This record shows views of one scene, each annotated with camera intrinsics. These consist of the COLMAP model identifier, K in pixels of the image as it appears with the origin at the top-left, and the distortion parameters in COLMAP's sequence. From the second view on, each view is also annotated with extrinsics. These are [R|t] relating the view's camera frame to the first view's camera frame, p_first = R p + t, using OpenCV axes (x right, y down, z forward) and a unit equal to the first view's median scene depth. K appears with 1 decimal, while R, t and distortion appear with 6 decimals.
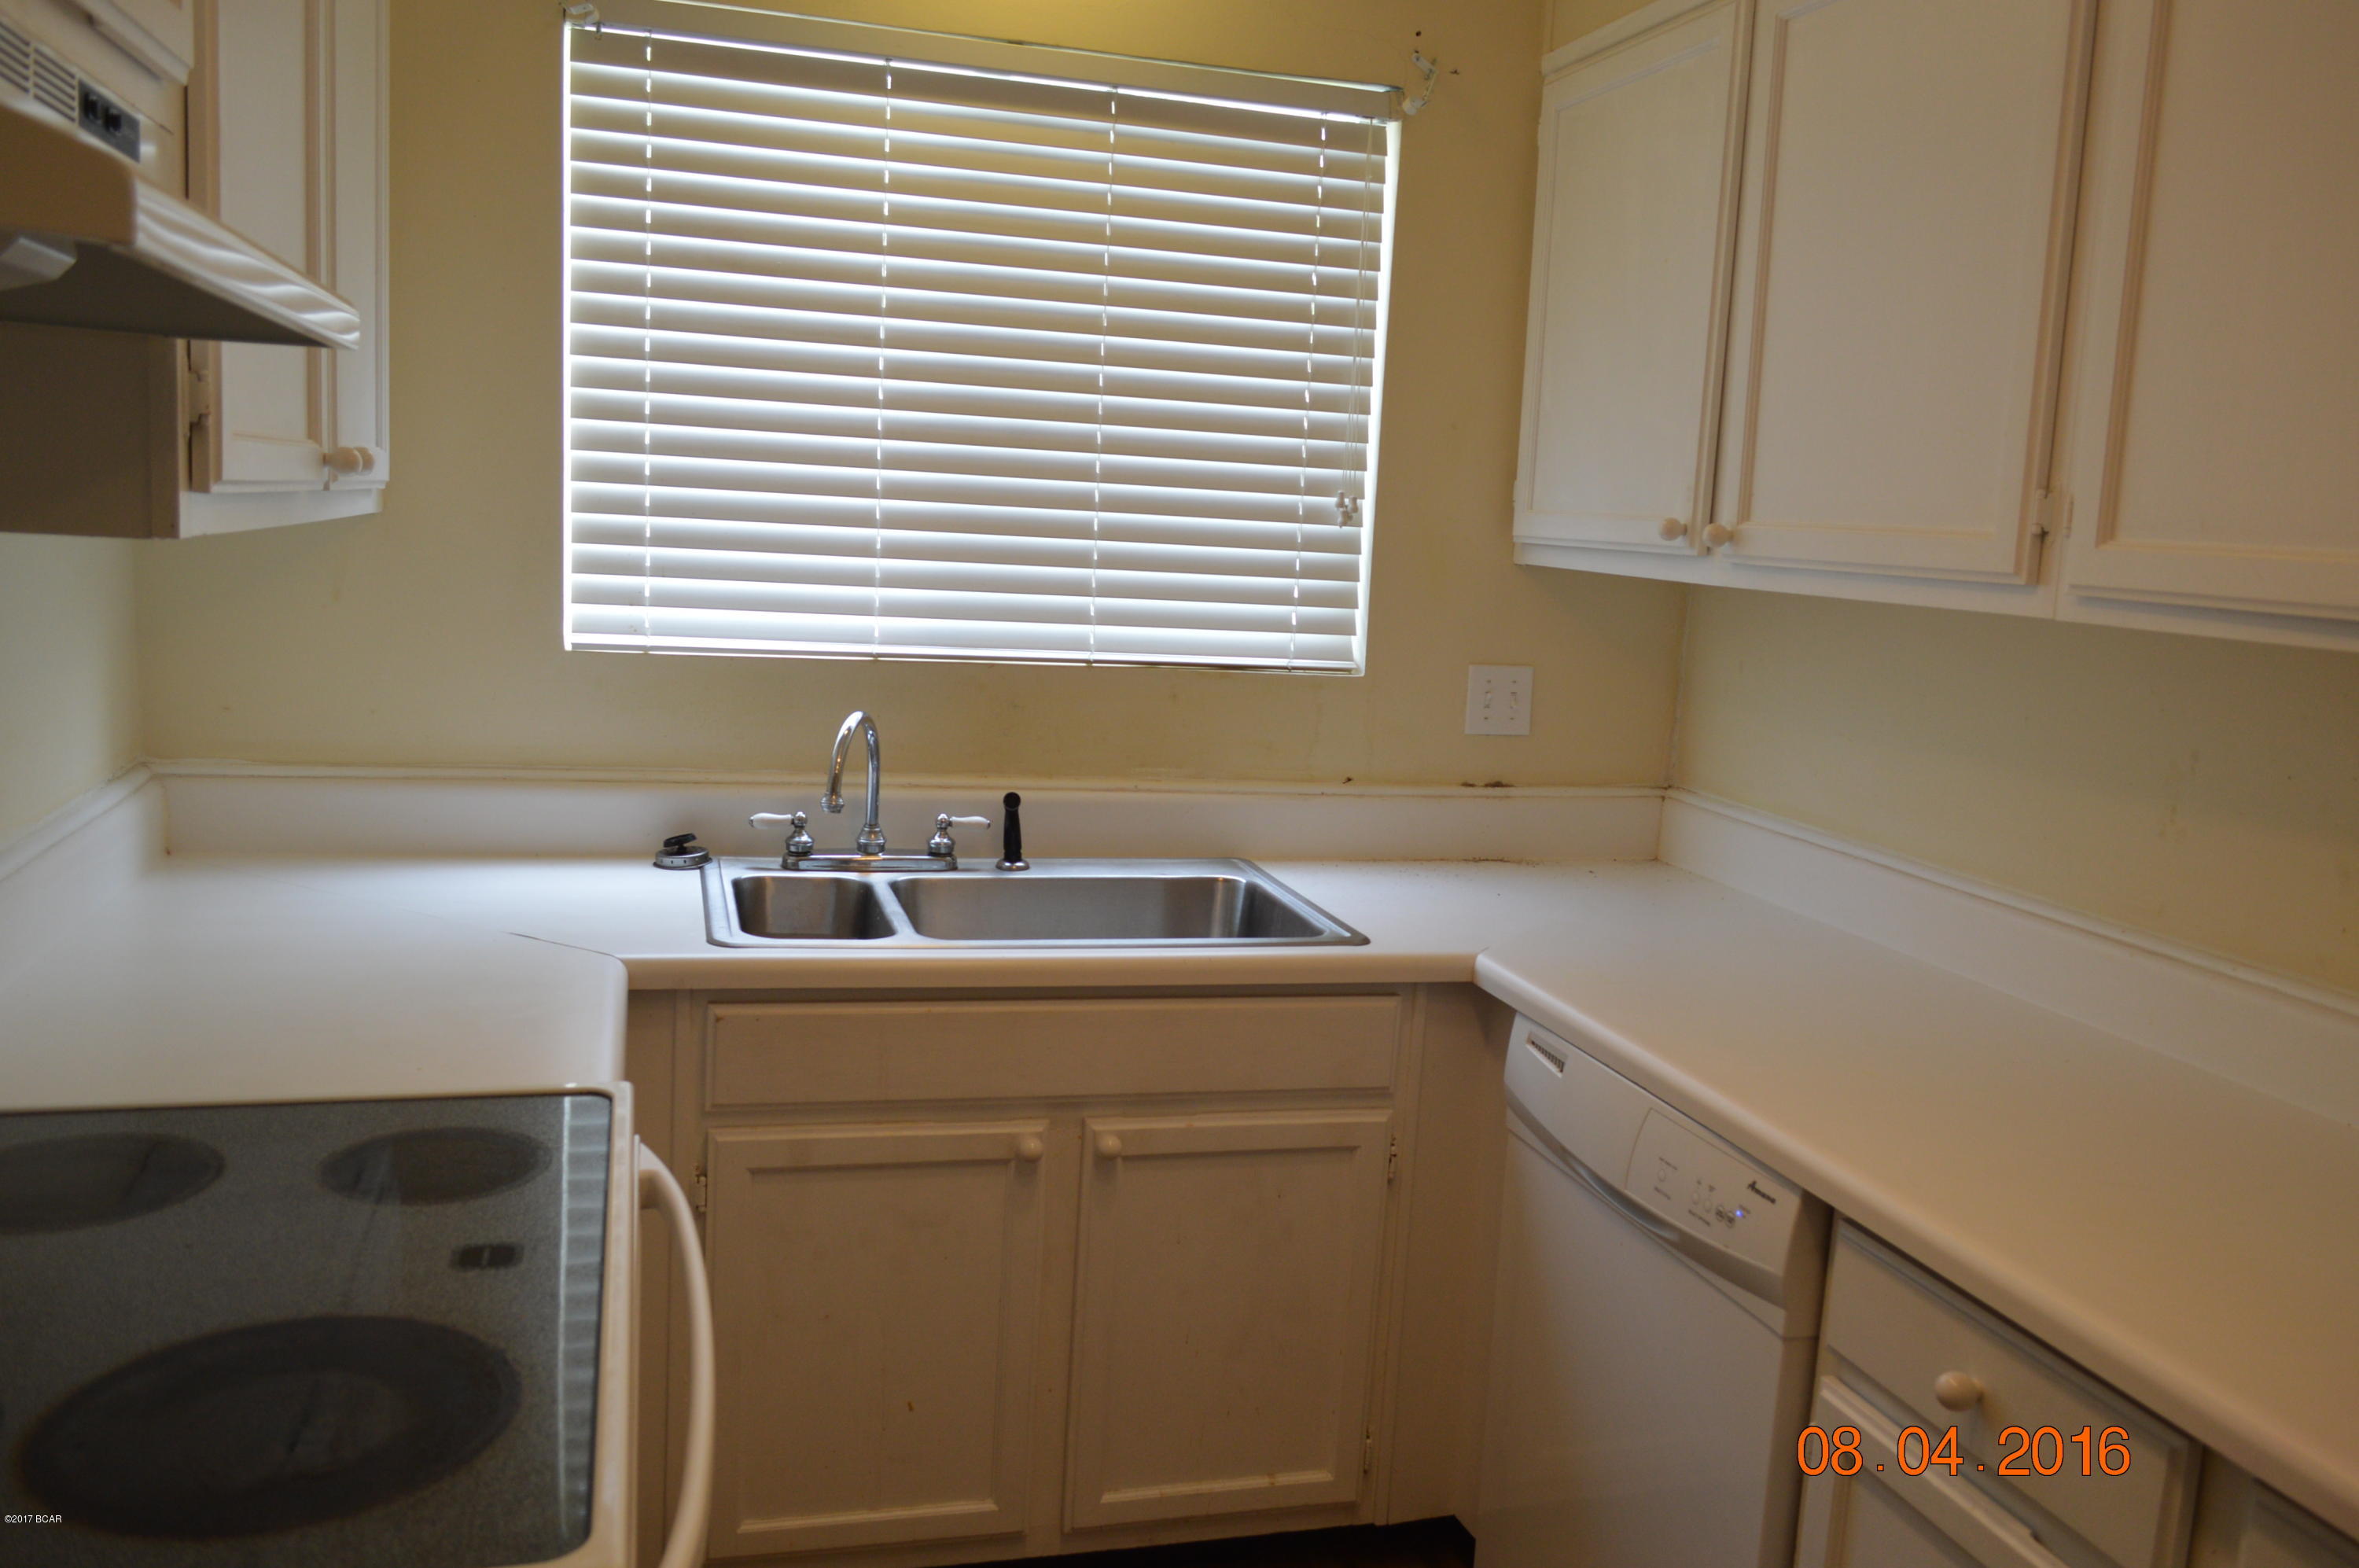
lens RADIAL K [[1865.3, 0, 1176.7], [0, 1865.3, 798.5], [0, 0, 1]] dist [-0.005380, 0.000012]
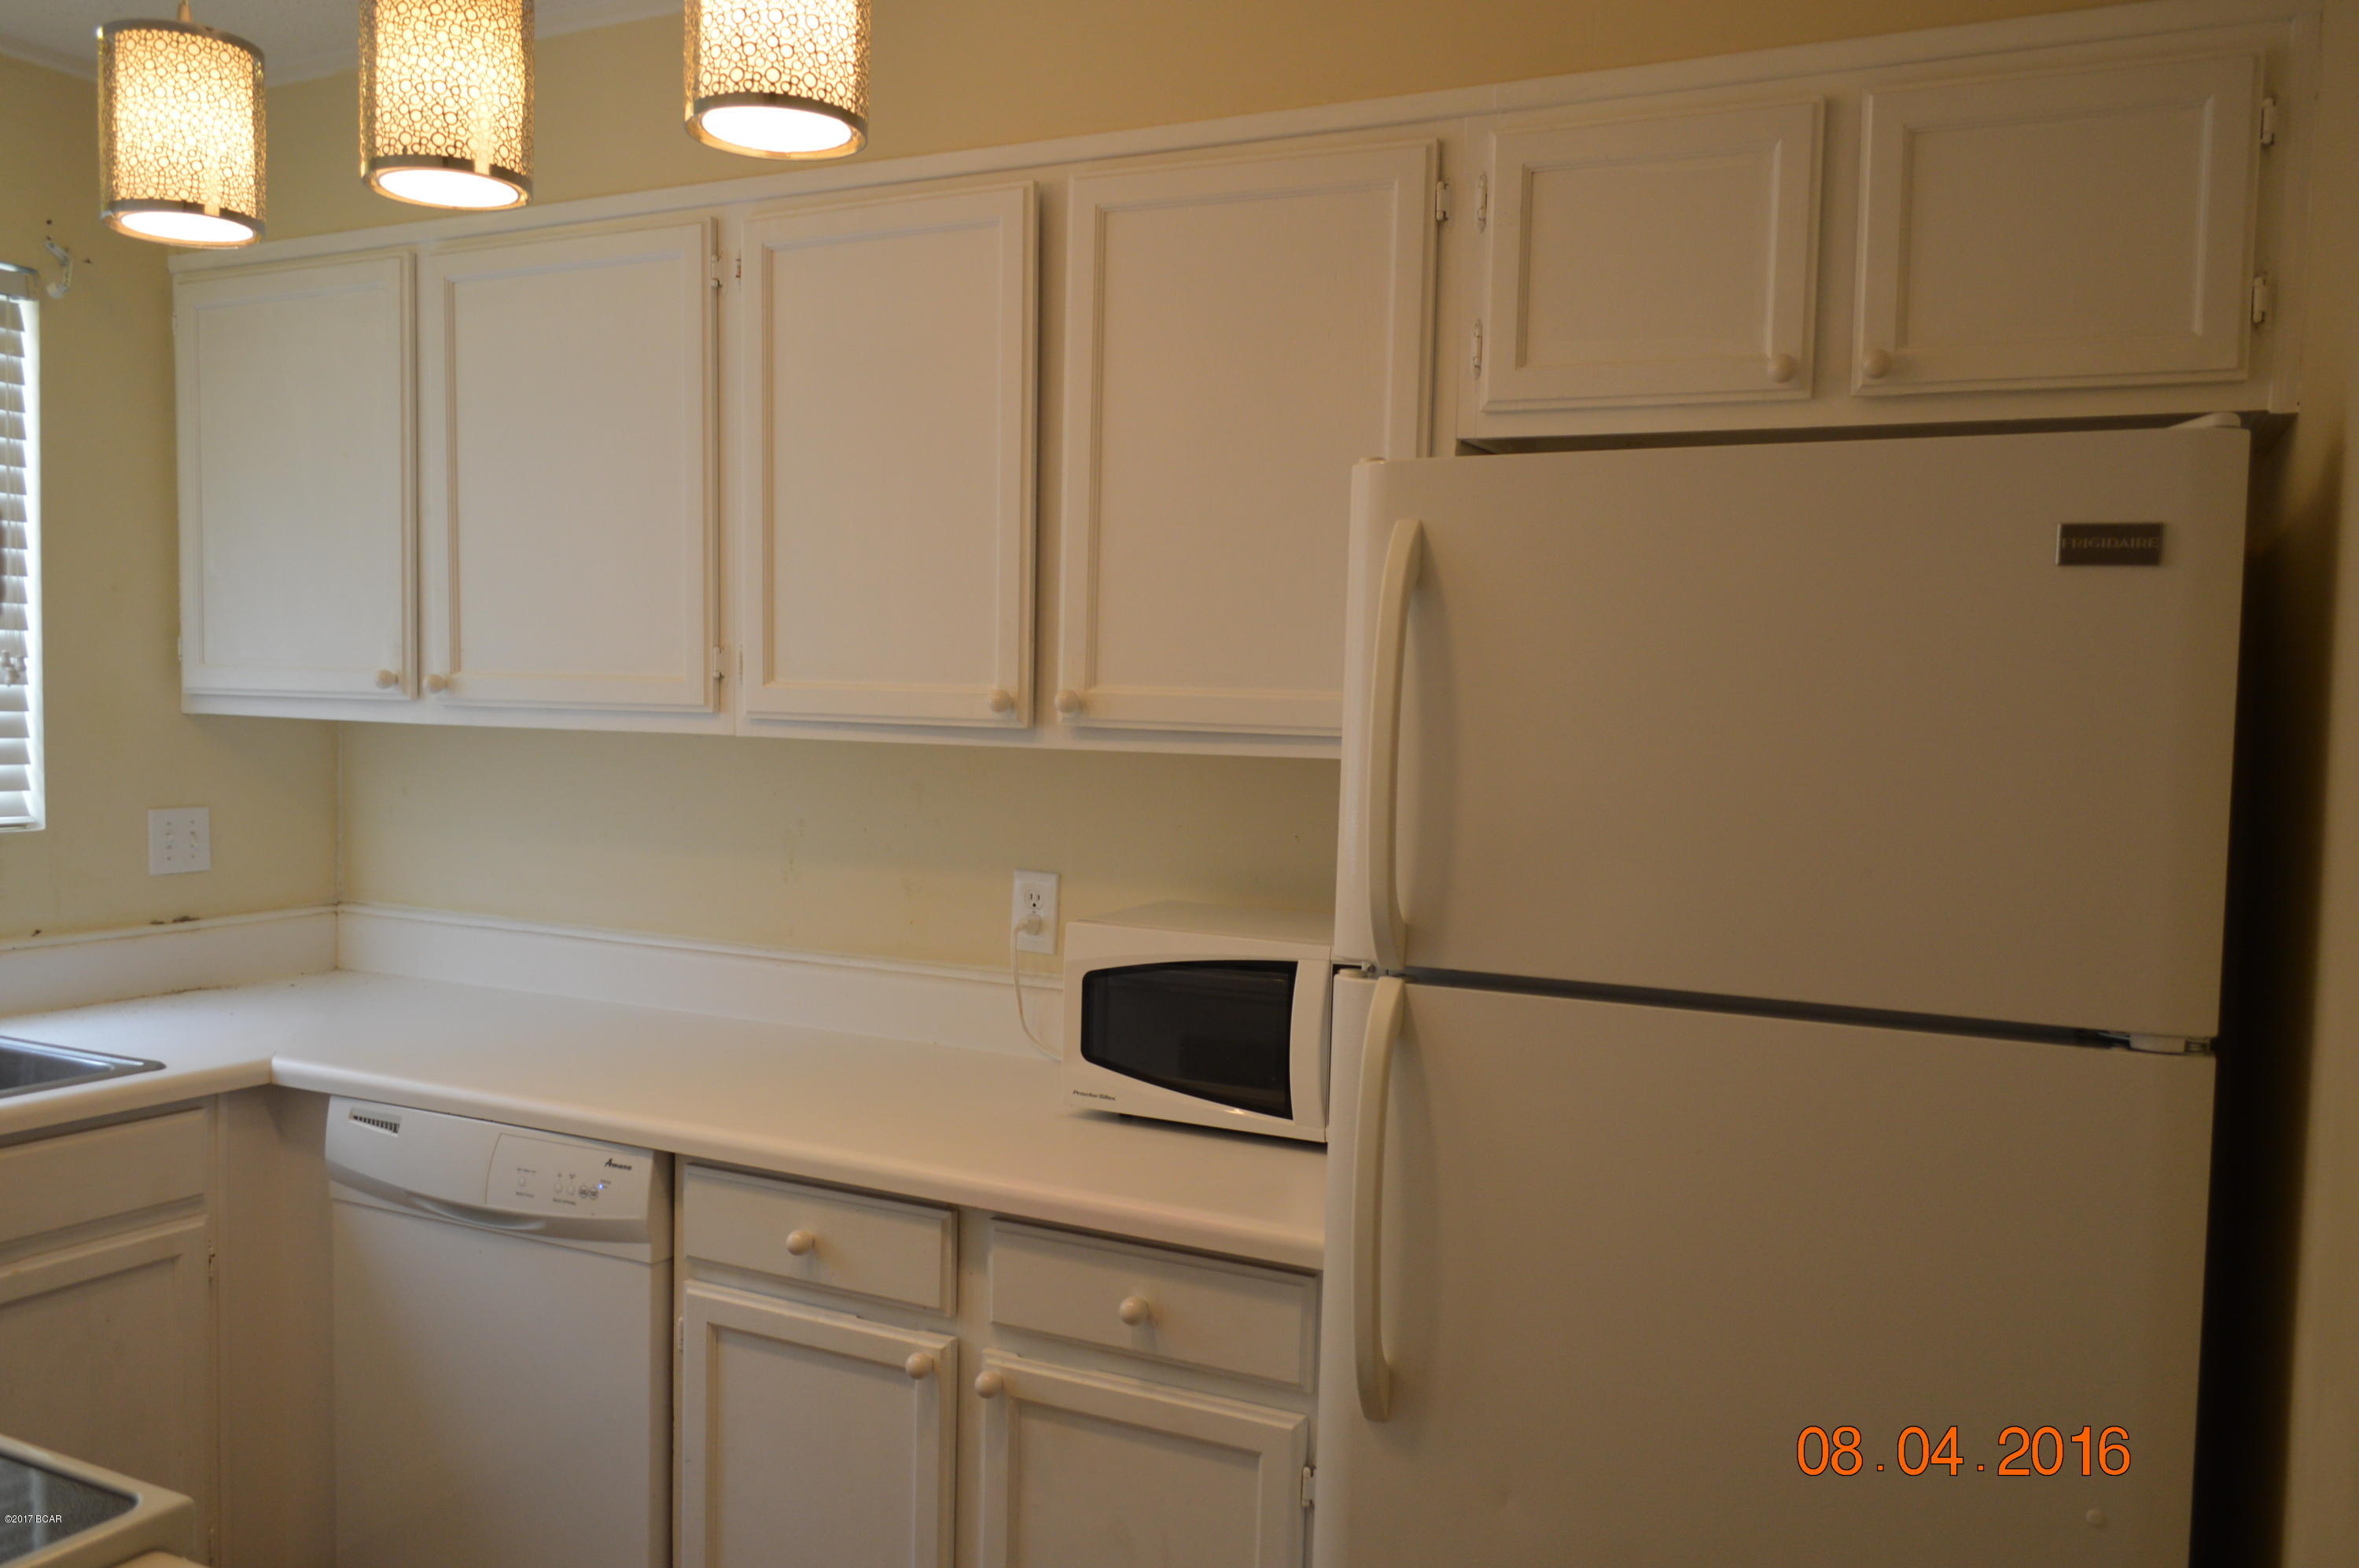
lens RADIAL K [[1865.3, 0, 1176.7], [0, 1865.3, 798.5], [0, 0, 1]] dist [-0.005380, 0.000012]
pose [[0.670897, -0.080570, 0.737161, -0.263901], [0.128173, 0.991717, -0.008260, 0.006433], [-0.730390, 0.100026, 0.675667, -0.162986]]
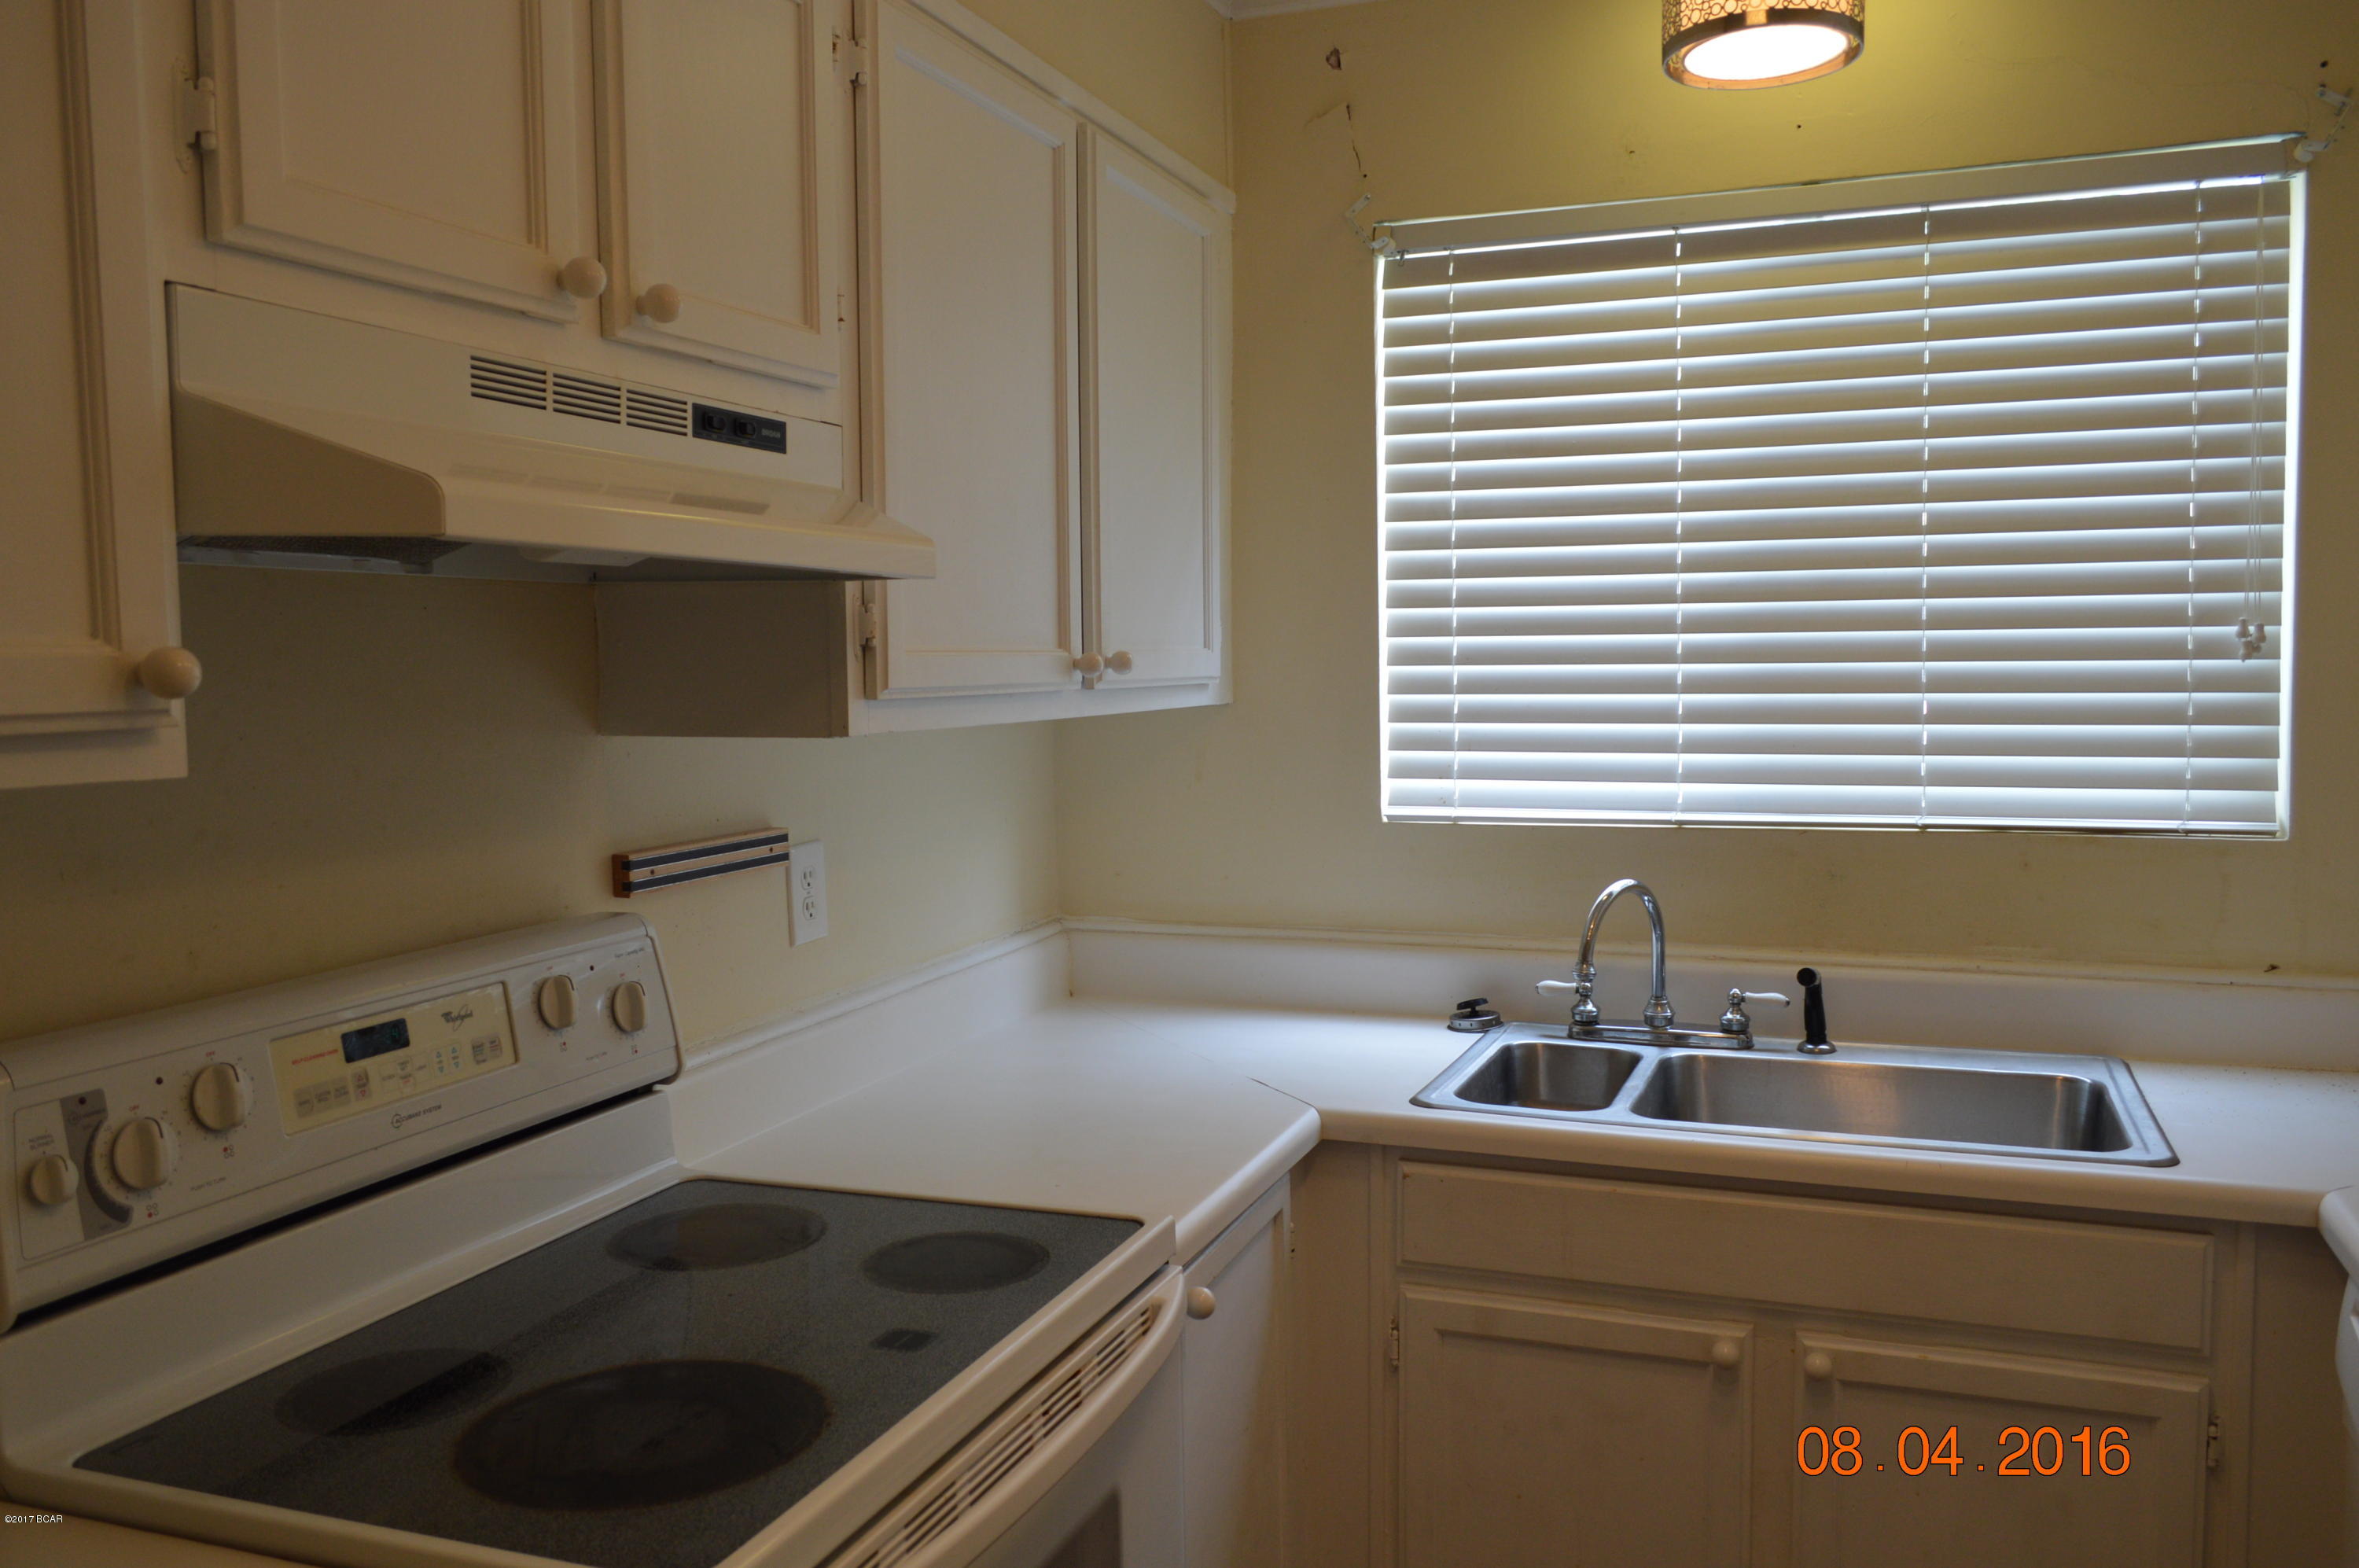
lens RADIAL K [[1865.3, 0, 1176.7], [0, 1865.3, 798.5], [0, 0, 1]] dist [-0.005380, 0.000012]
pose [[0.800441, -0.021494, -0.599025, 0.224086], [-0.034504, 0.996048, -0.081845, -0.000629], [0.598417, 0.086180, 0.796536, 0.070125]]
